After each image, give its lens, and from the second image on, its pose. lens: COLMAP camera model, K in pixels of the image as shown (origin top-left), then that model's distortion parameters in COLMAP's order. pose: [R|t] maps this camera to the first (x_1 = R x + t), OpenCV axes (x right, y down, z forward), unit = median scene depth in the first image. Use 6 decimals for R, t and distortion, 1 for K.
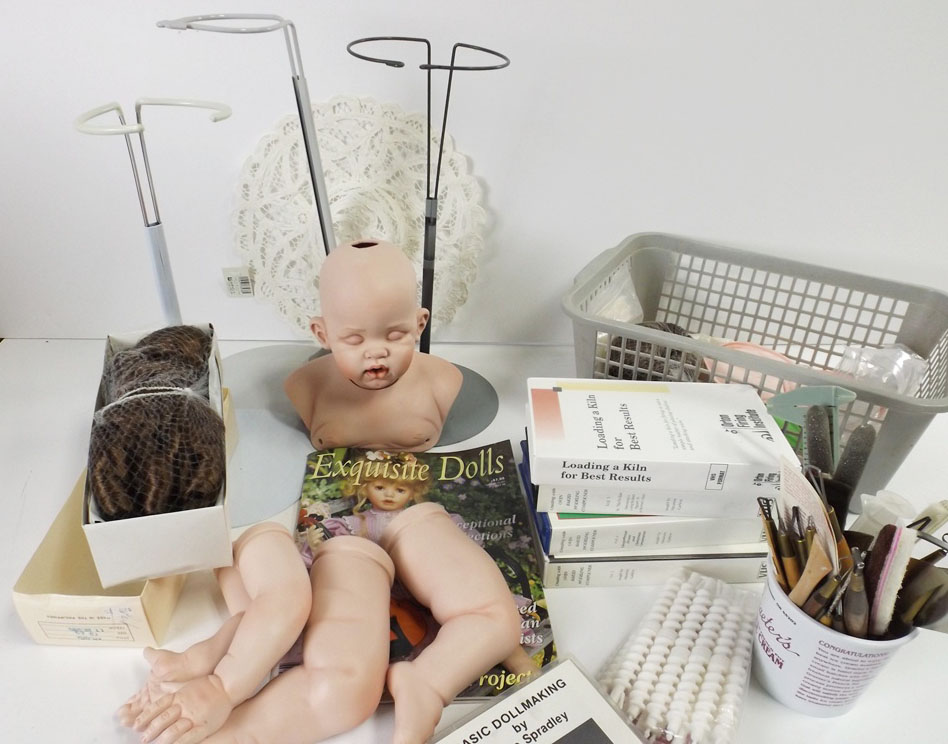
lens RADIAL K [[760.4, 0, 447.0], [0, 760.4, 372.9], [0, 0, 1]] dist [0.040722, 0.000018]
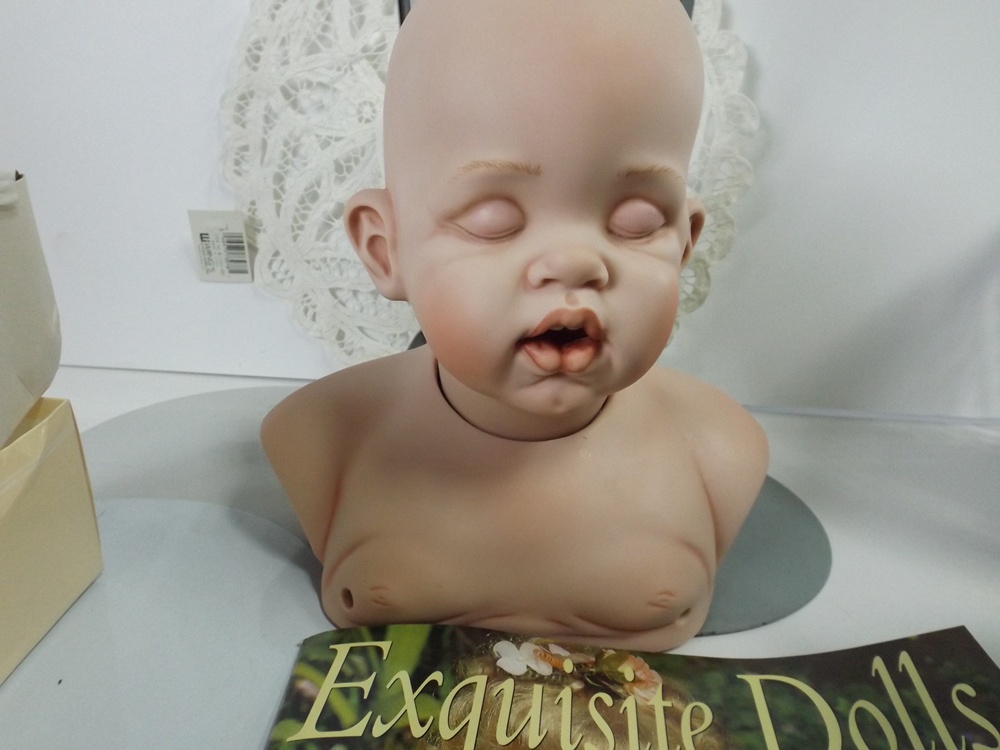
lens RADIAL K [[742.0, 0, 500.0], [0, 742.0, 375.0], [0, 0, 1]] dist [0.002628, 0.000170]
pose [[0.998497, 0.046550, -0.028933, -0.101160], [-0.051822, 0.973716, -0.221791, 0.066567], [0.017848, 0.222957, 0.974665, 0.698465]]
